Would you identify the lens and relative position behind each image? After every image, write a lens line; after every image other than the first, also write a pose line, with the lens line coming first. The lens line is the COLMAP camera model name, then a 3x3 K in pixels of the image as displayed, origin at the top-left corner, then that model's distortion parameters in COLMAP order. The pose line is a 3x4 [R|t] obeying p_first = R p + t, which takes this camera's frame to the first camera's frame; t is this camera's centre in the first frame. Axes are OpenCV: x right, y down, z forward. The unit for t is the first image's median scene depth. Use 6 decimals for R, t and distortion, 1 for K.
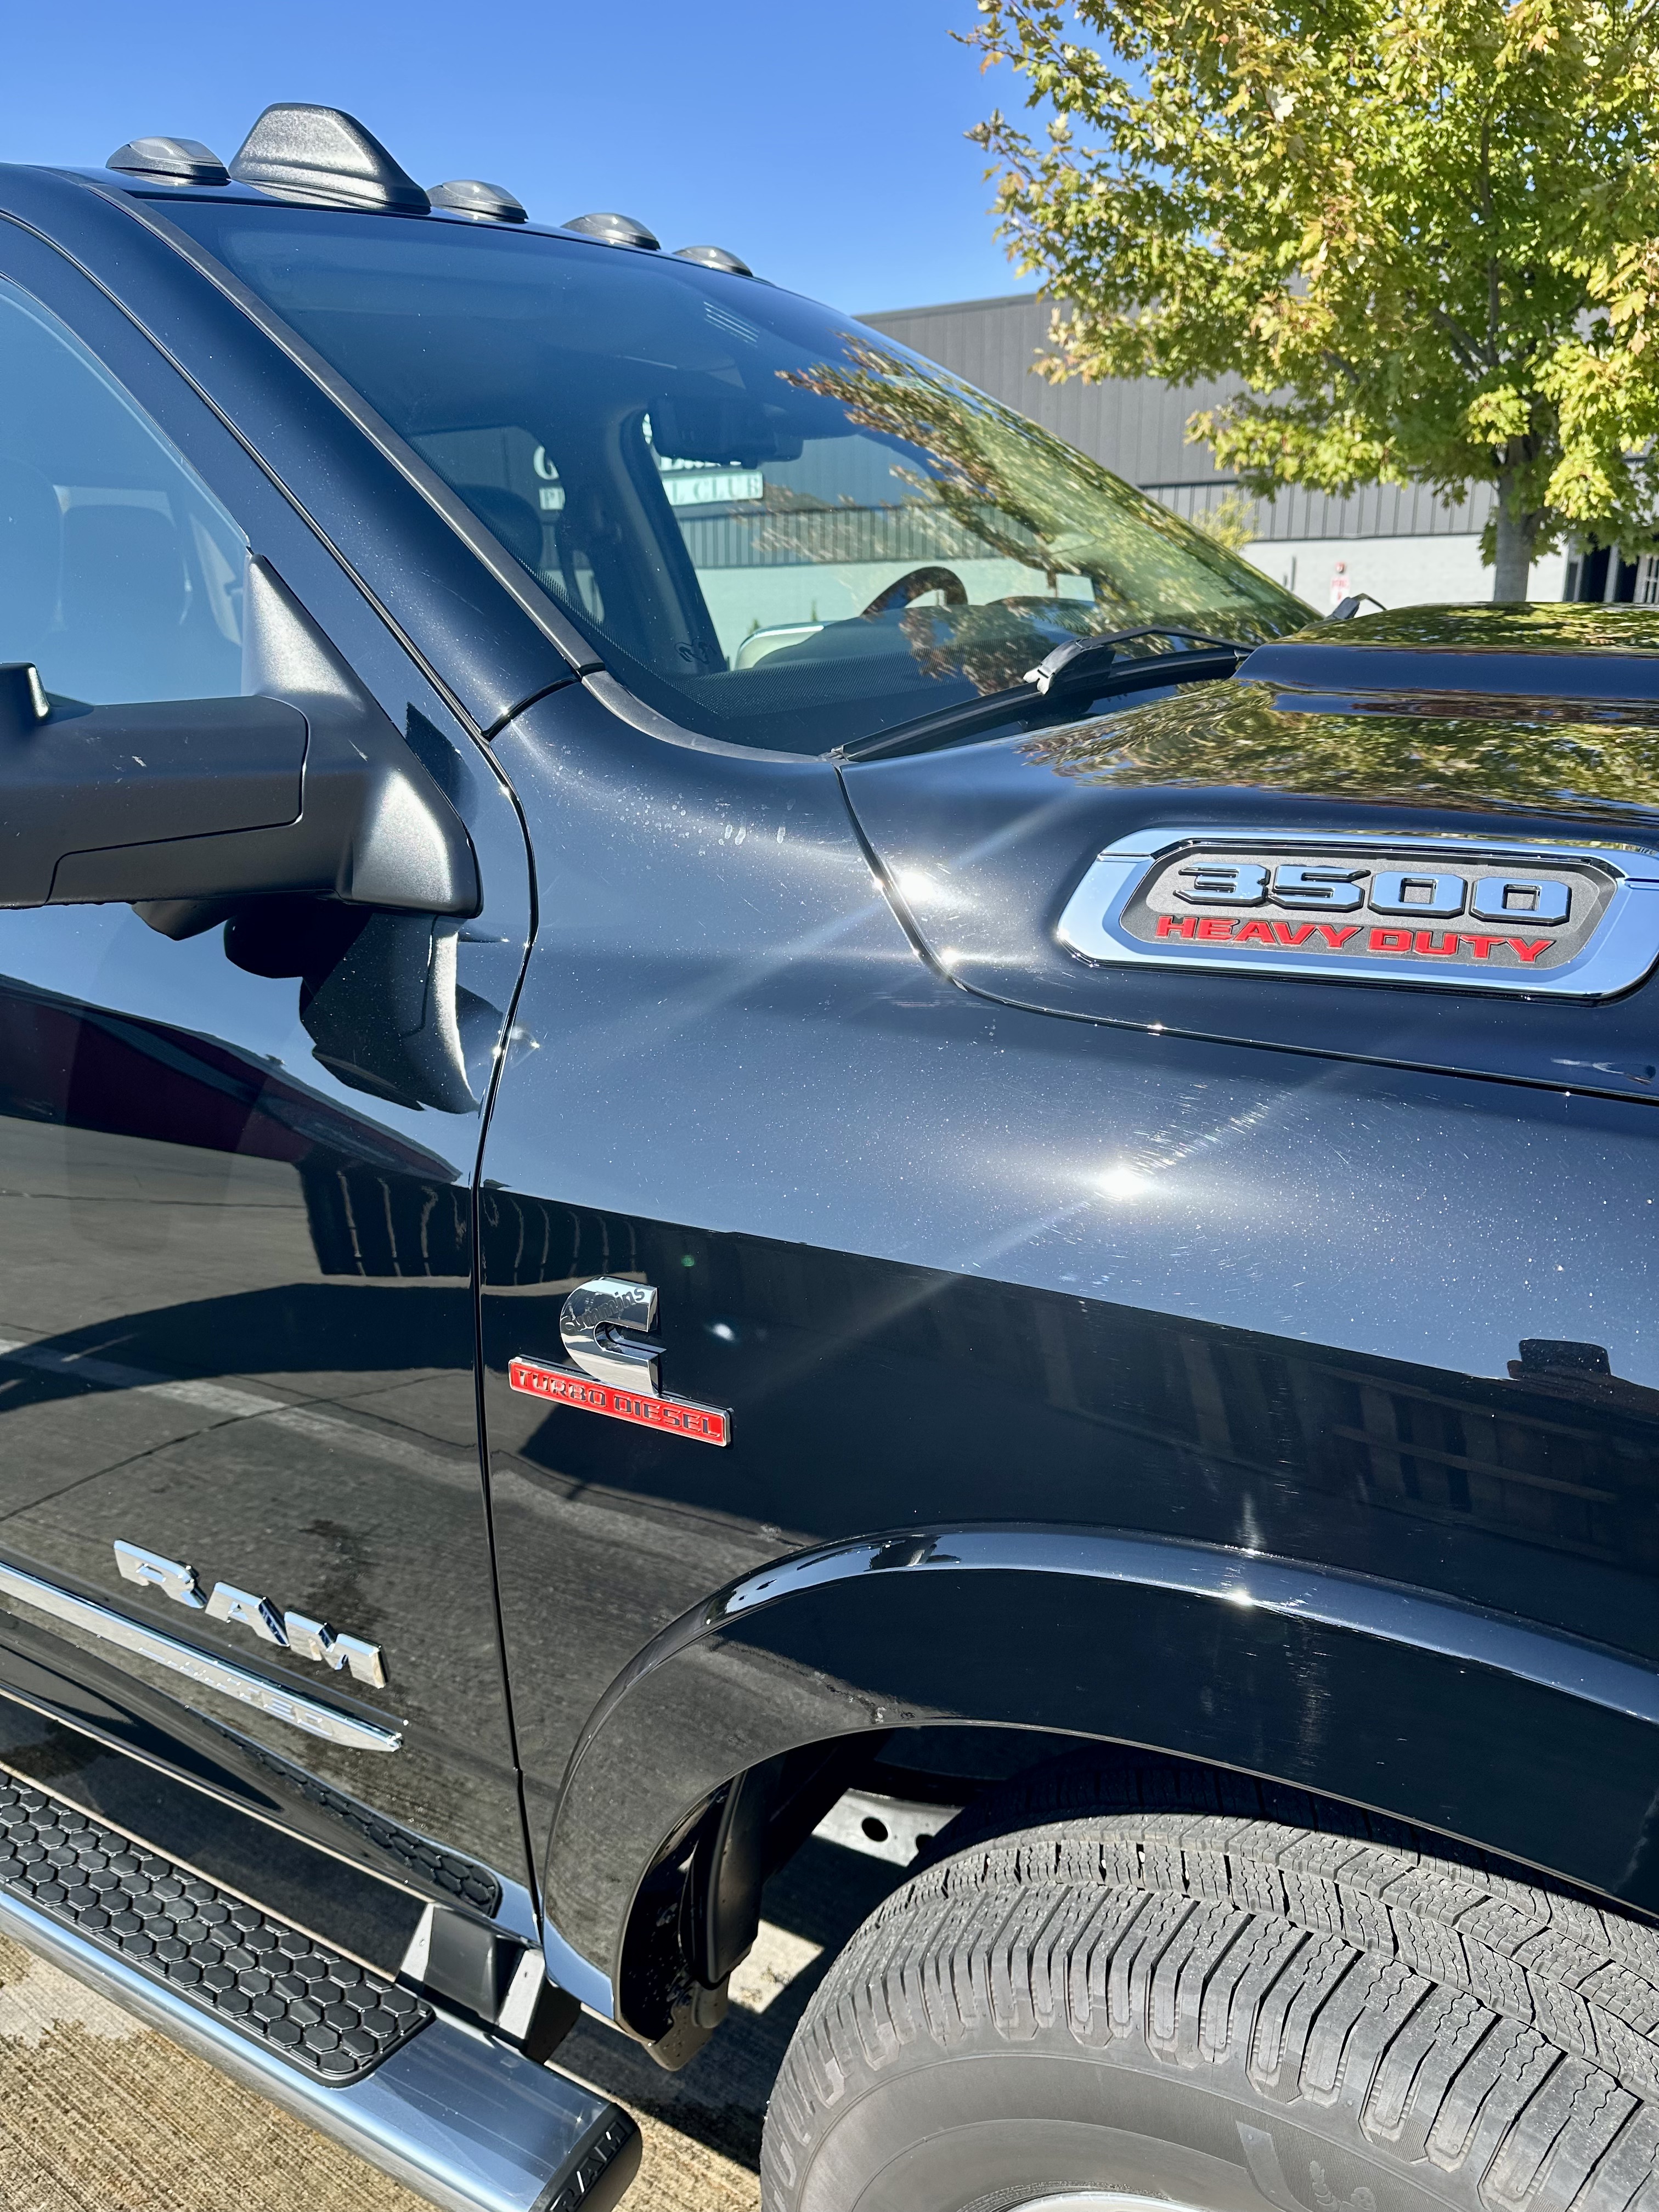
lens RADIAL K [[1575.4, 0, 829.5], [0, 1575.4, 1106.0], [0, 0, 1]] dist [0.031420, -0.027473]
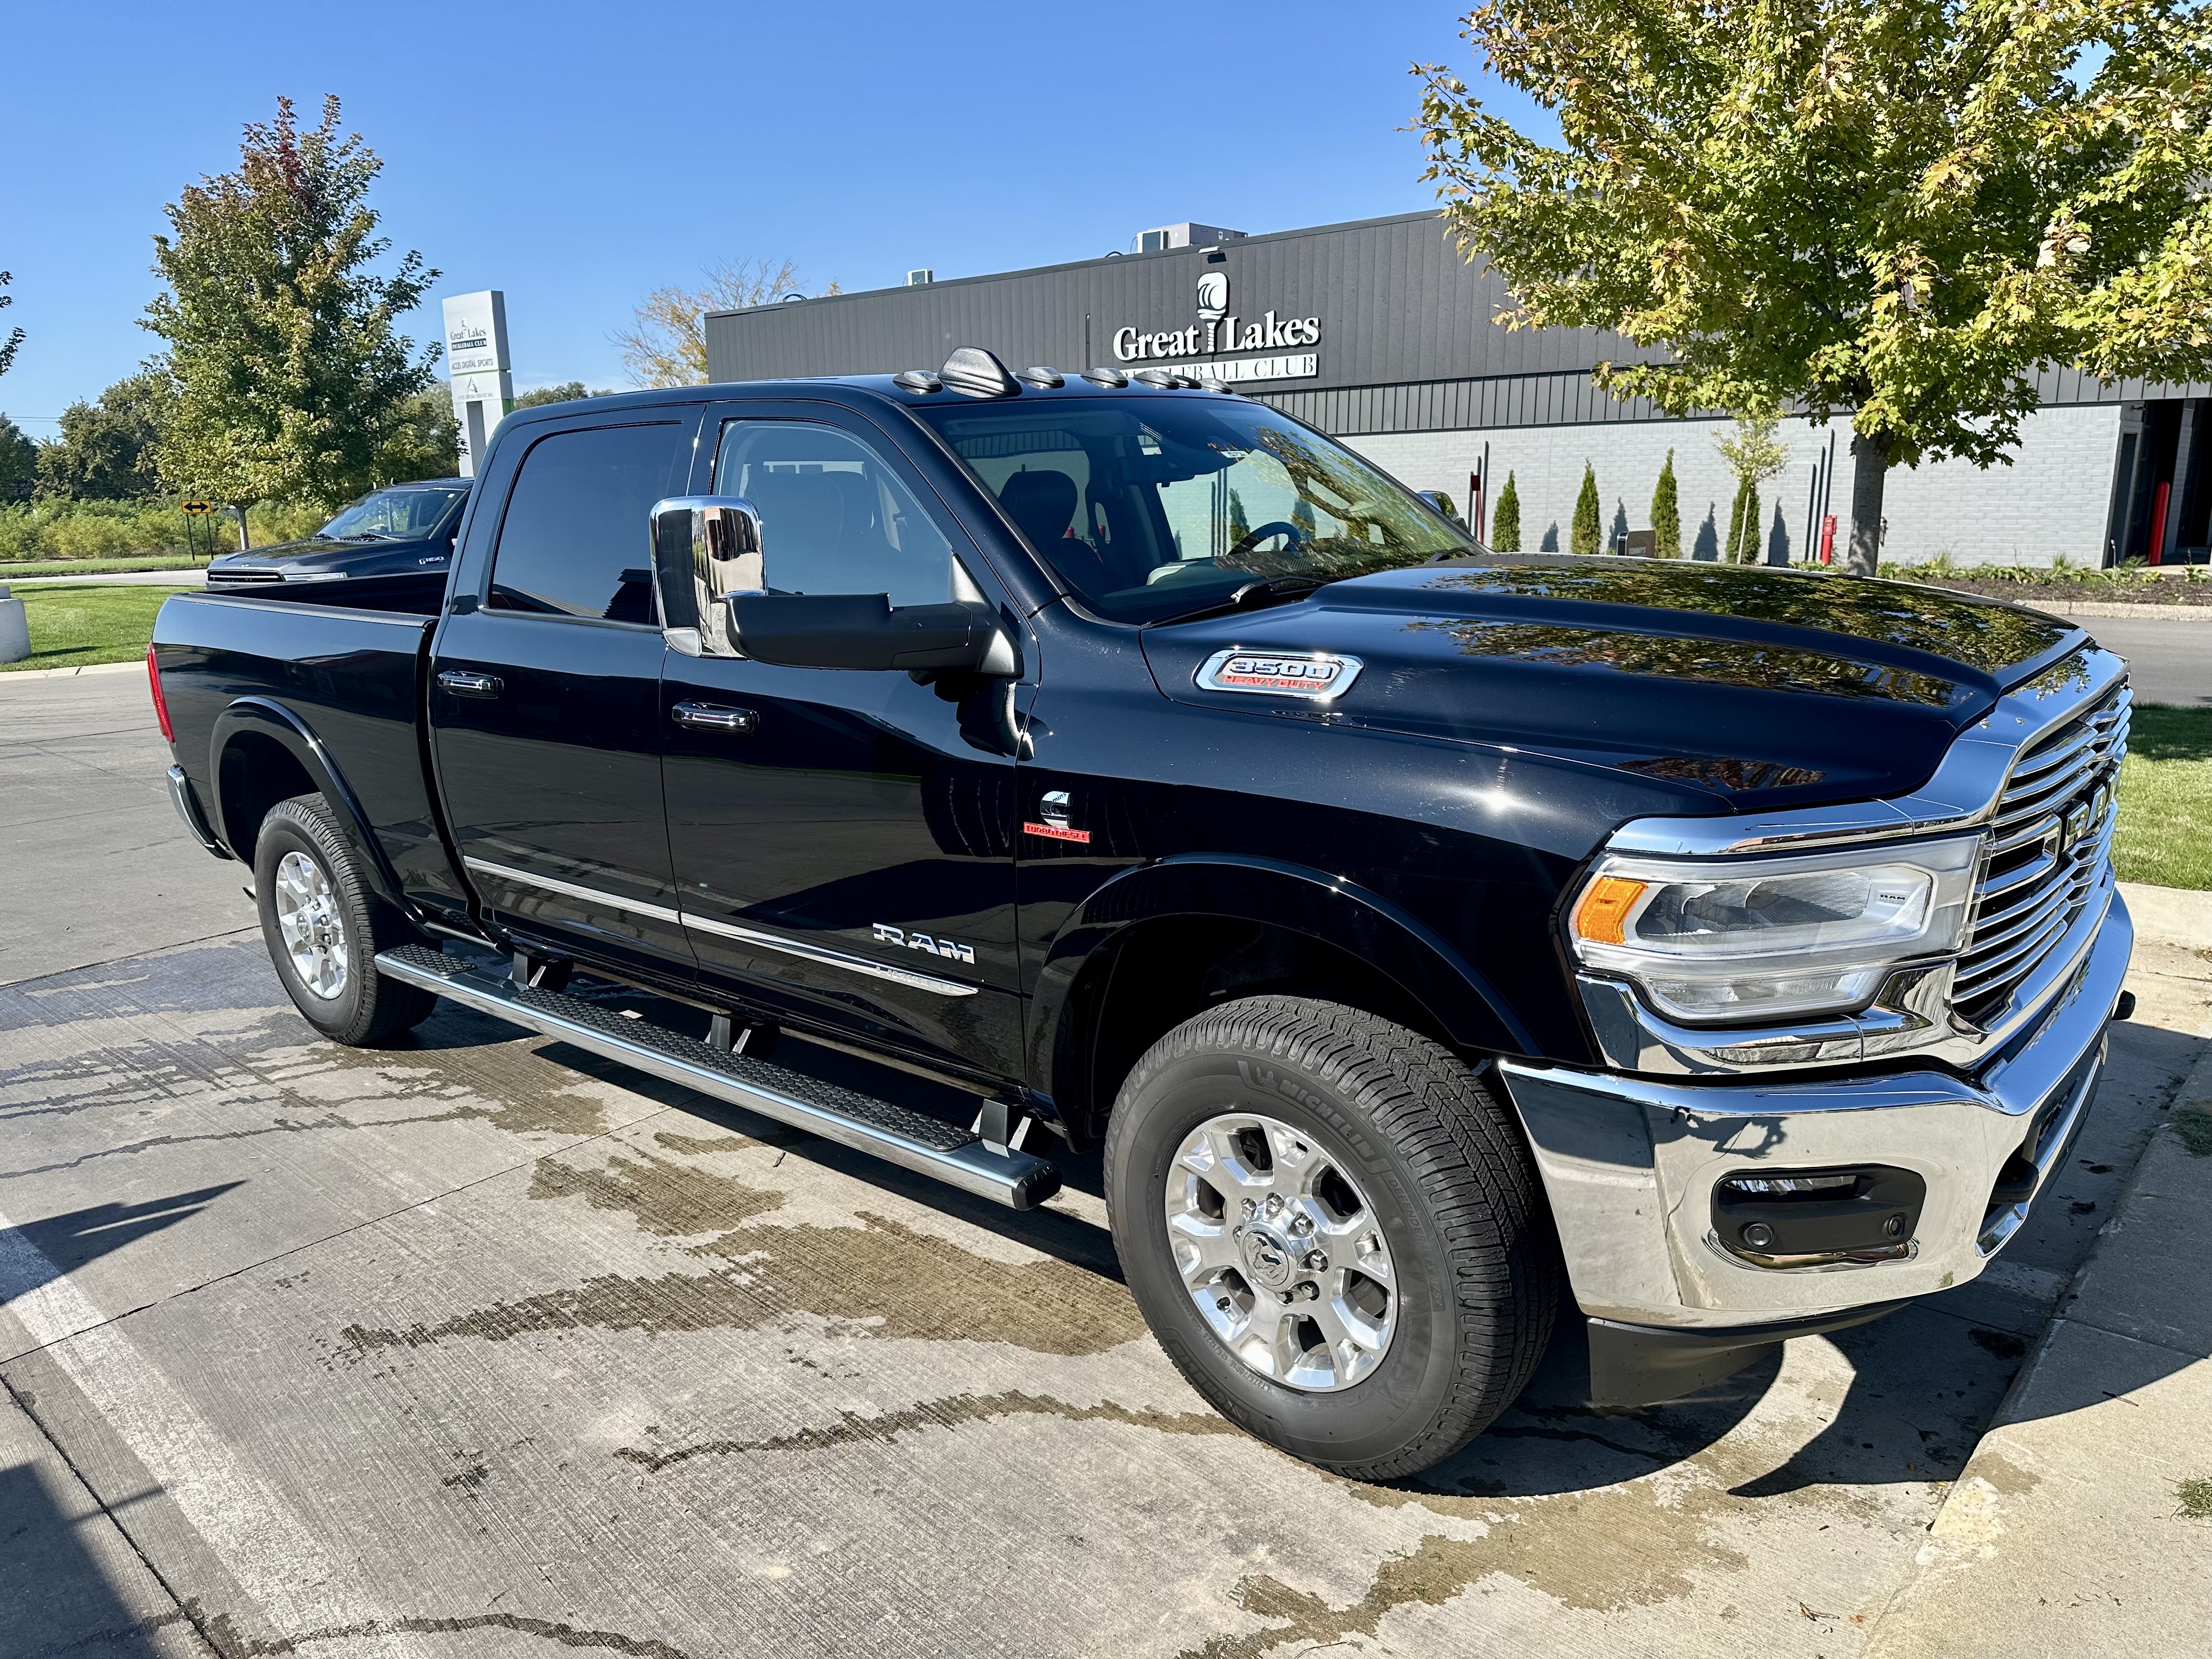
lens RADIAL K [[1575.4, 0, 1097.2], [0, 1575.4, 842.9], [0, 0, 1]] dist [0.031420, -0.027473]
pose [[0.982696, 0.038106, -0.181262, 0.399980], [-0.051010, 0.996444, -0.067065, 0.328385], [0.178062, 0.075150, 0.981146, -1.602168]]
